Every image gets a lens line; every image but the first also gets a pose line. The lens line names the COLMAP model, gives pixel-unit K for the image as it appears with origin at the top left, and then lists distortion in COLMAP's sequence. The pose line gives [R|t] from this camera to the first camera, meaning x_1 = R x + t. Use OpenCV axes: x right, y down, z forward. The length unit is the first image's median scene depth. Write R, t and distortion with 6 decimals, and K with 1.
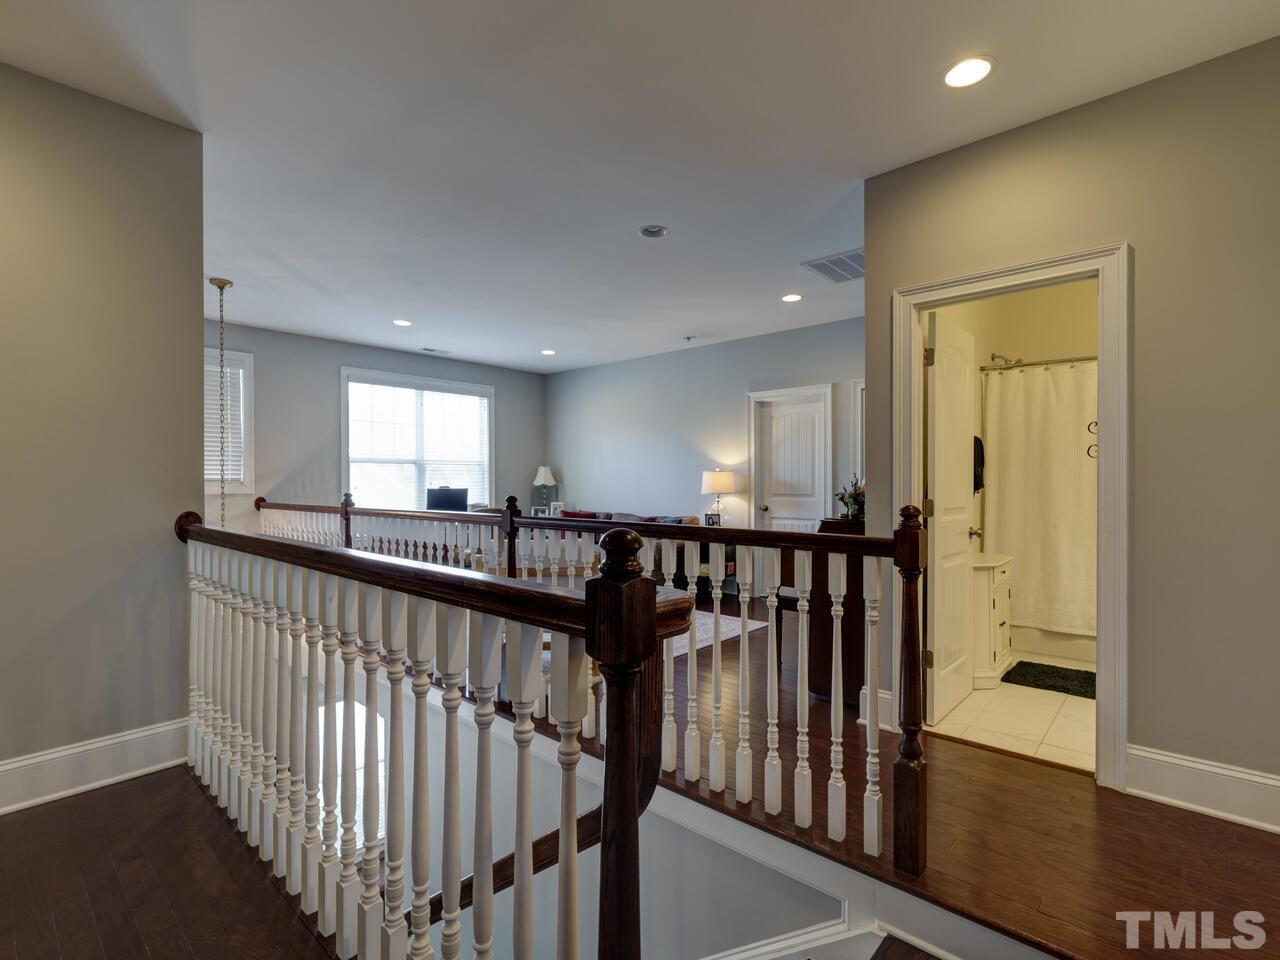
lens RADIAL K [[615.6, 0, 643.6], [0, 615.6, 484.9], [0, 0, 1]] dist [-0.002594, -0.000167]
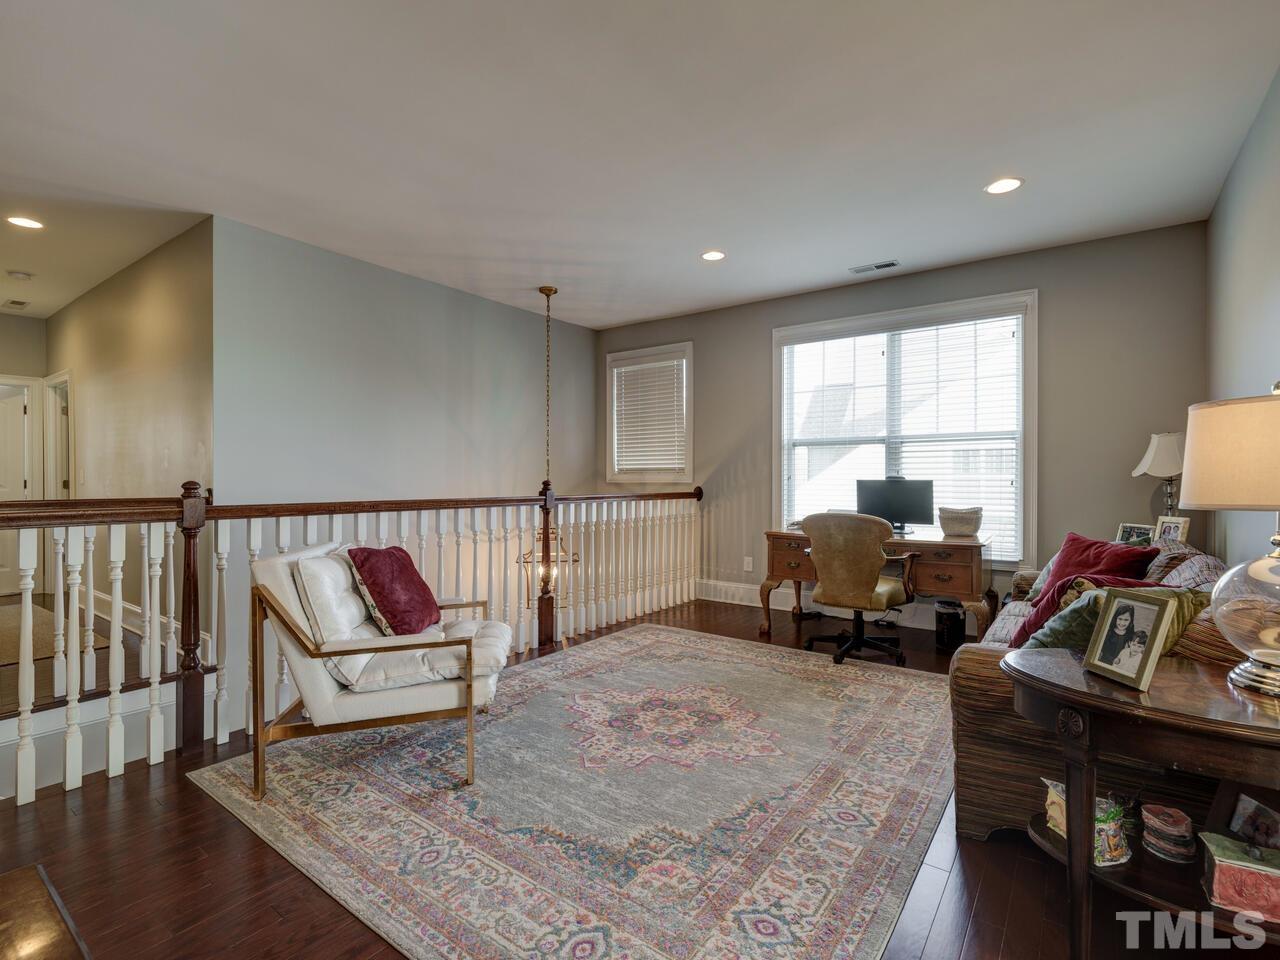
lens RADIAL K [[615.6, 0, 643.6], [0, 615.6, 484.9], [0, 0, 1]] dist [-0.002594, -0.000167]
pose [[0.070073, 0.018243, -0.997375, 0.264643], [-0.002876, 0.999832, 0.018086, 0.000354], [0.997538, 0.001601, 0.070114, 0.630037]]
